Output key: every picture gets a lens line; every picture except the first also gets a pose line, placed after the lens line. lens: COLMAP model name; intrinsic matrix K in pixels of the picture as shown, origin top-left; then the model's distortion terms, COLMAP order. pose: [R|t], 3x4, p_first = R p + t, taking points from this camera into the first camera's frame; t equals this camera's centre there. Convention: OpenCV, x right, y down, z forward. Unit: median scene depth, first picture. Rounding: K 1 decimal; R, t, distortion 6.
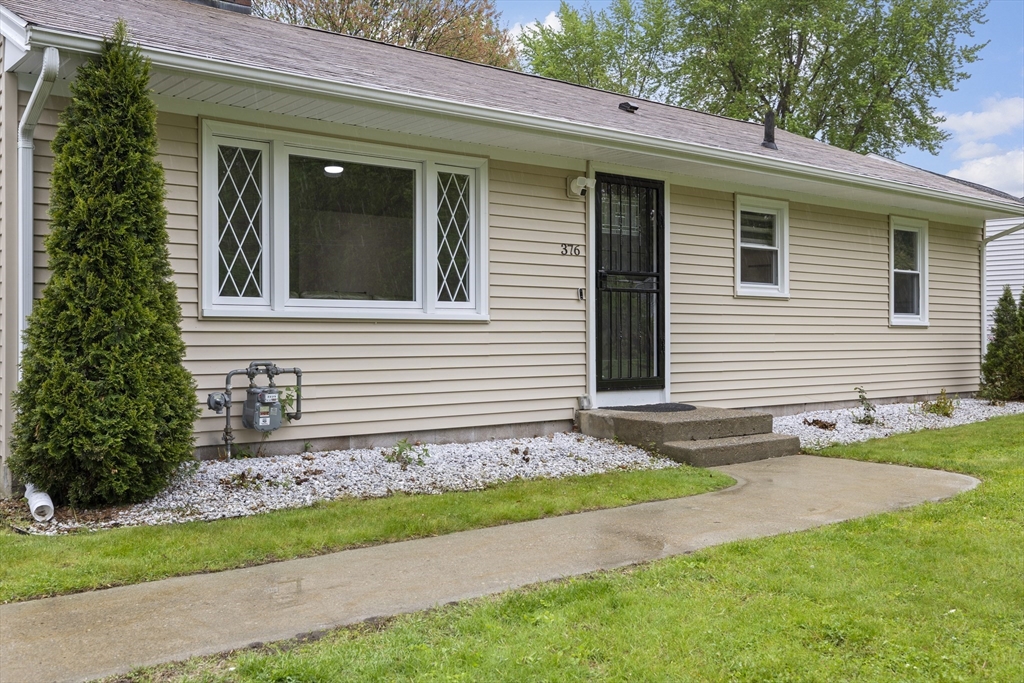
lens RADIAL K [[991.6, 0, 512.0], [0, 991.6, 341.5], [0, 0, 1]] dist [0.003770, 0.015296]
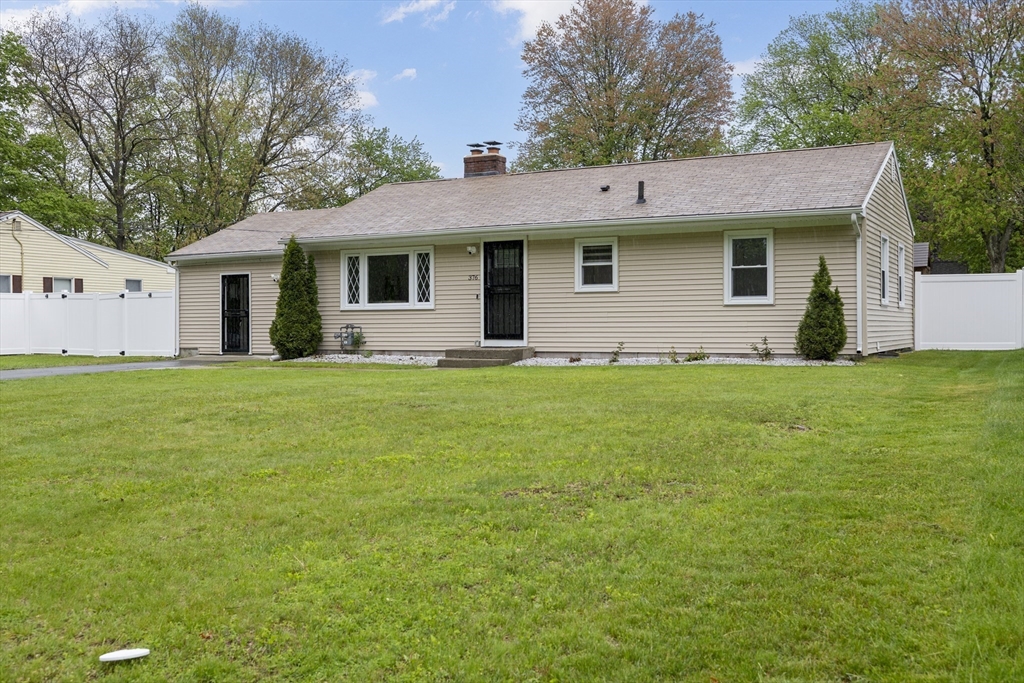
lens RADIAL K [[991.6, 0, 512.0], [0, 991.6, 341.5], [0, 0, 1]] dist [0.003770, 0.015296]
pose [[0.400355, 0.011580, -0.916287, 2.391475], [-0.000908, 0.999925, 0.012241, 0.030749], [0.916360, -0.004069, 0.400336, 0.167542]]
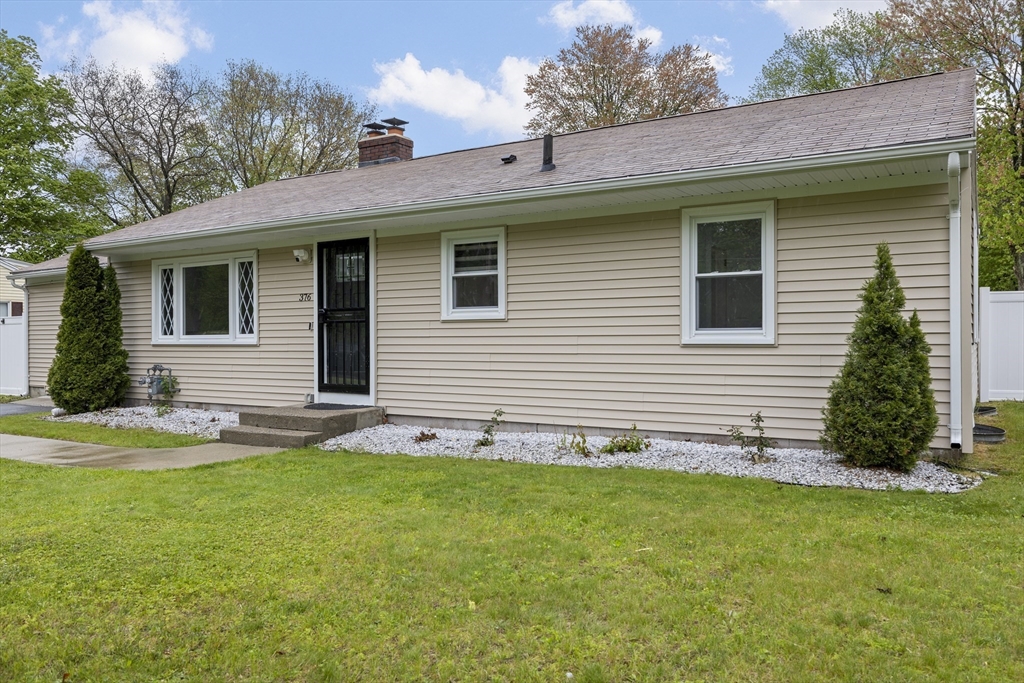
lens RADIAL K [[761.3, 0, 512.0], [0, 761.3, 341.5], [0, 0, 1]] dist [0.000022, -0.000288]
pose [[0.338638, 0.001752, -0.940915, 1.360511], [-0.000358, 0.999998, 0.001733, -0.028710], [0.940917, -0.000250, 0.338638, 0.973486]]
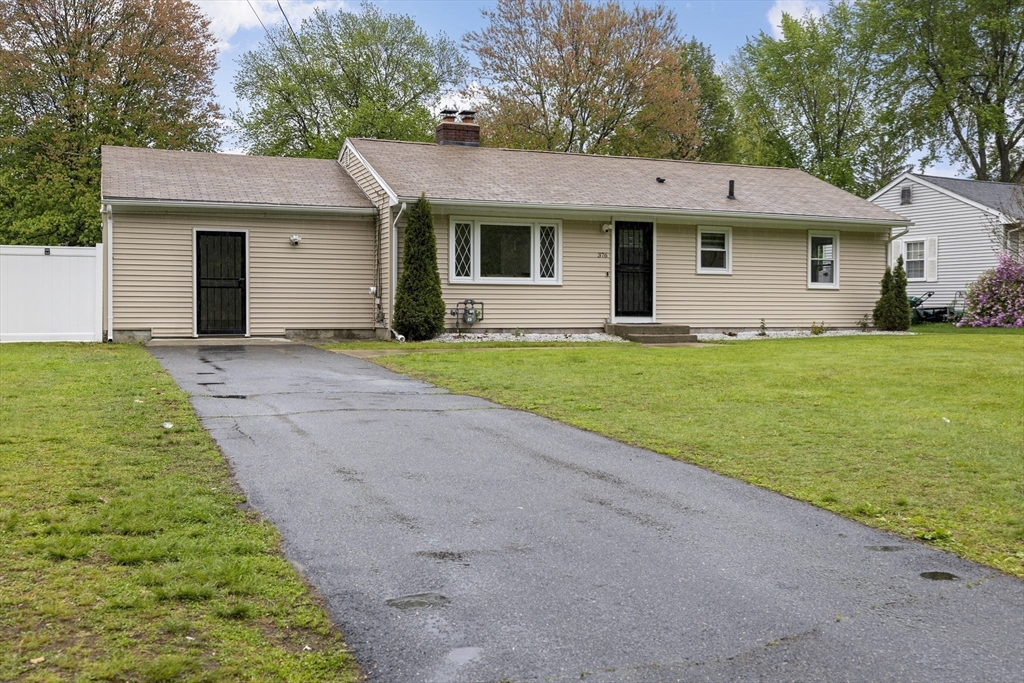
lens RADIAL K [[991.6, 0, 512.0], [0, 991.6, 341.5], [0, 0, 1]] dist [0.003770, 0.015296]
pose [[0.959393, 0.011794, -0.281828, 0.555703], [-0.004586, 0.999646, 0.026223, 0.055052], [0.282037, -0.023866, 0.959107, -1.410946]]
